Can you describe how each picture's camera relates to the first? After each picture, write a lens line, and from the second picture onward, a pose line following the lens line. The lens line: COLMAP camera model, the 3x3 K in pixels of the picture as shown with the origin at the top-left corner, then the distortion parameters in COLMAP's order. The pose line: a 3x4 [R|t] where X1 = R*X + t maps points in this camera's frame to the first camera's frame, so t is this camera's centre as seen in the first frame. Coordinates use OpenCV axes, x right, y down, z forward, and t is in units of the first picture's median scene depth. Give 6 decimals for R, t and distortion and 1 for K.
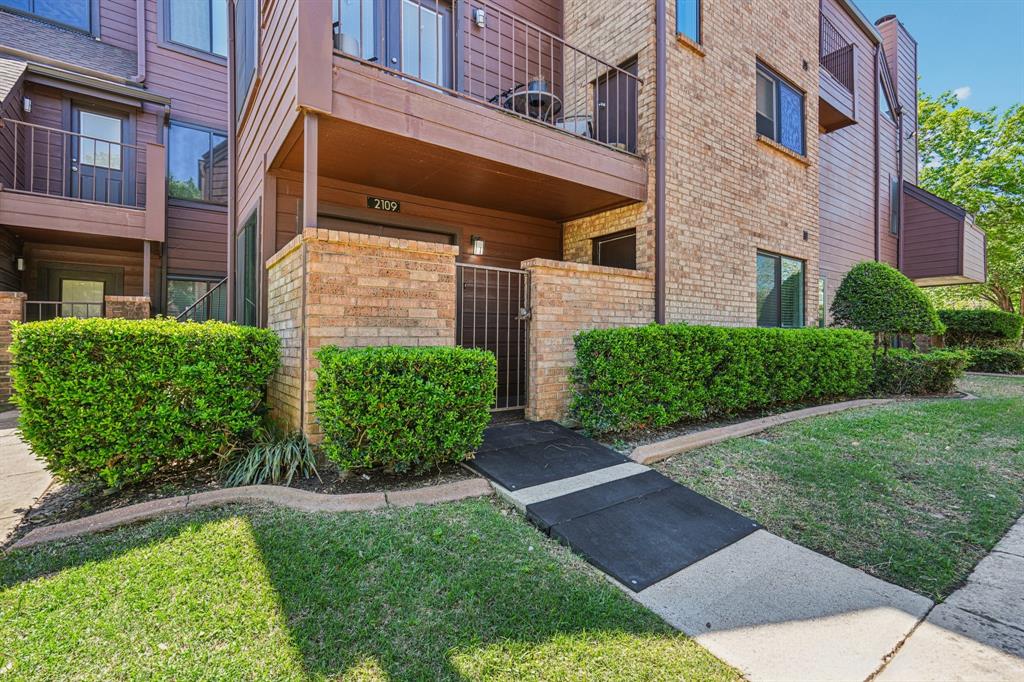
lens RADIAL K [[465.1, 0, 514.1], [0, 465.1, 340.1], [0, 0, 1]] dist [0.001018, 0.000221]
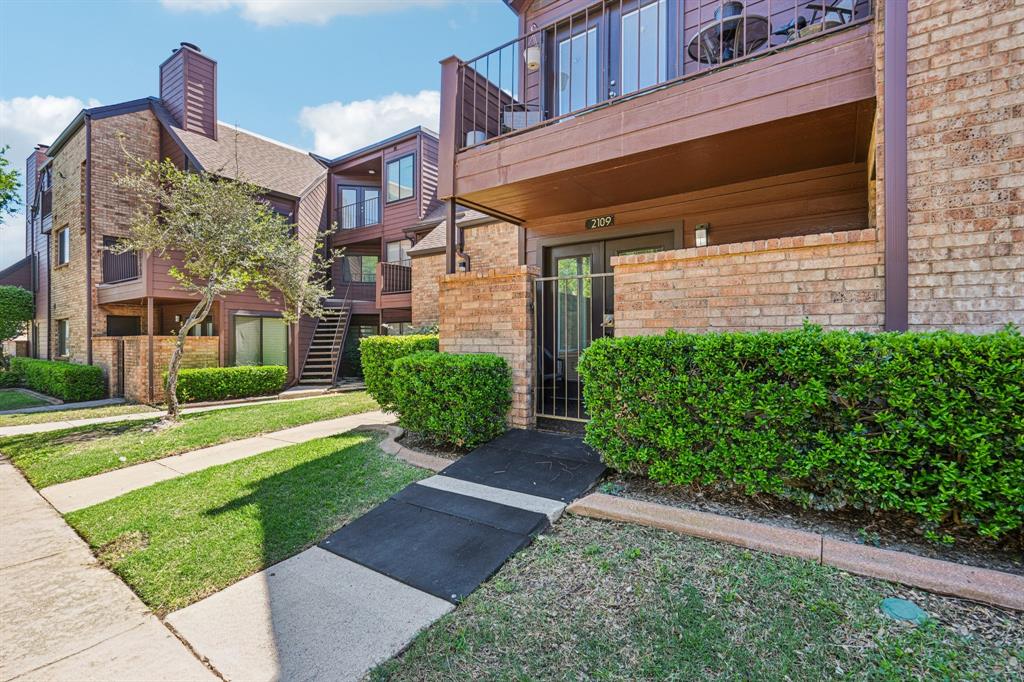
lens RADIAL K [[467.5, 0, 512.1], [0, 467.5, 334.5], [0, 0, 1]] dist [-0.001612, -0.000239]
pose [[0.314131, -0.003391, -0.949374, 0.920587], [-0.000442, 0.999993, -0.003718, -0.029116], [0.949379, 0.001588, 0.314127, 0.599510]]
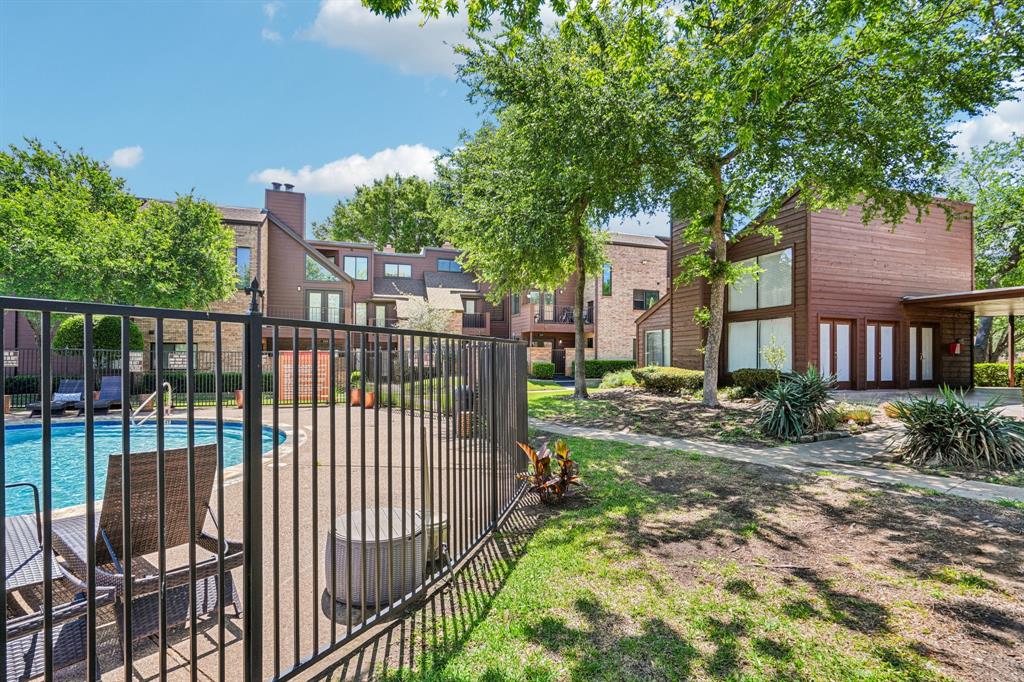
lens RADIAL K [[465.1, 0, 514.1], [0, 465.1, 340.1], [0, 0, 1]] dist [0.001018, 0.000221]
pose [[0.951634, 0.006000, -0.307177, 1.343636], [-0.011623, 0.999797, -0.016480, -0.188483], [0.307015, 0.019253, 0.951510, -5.235926]]
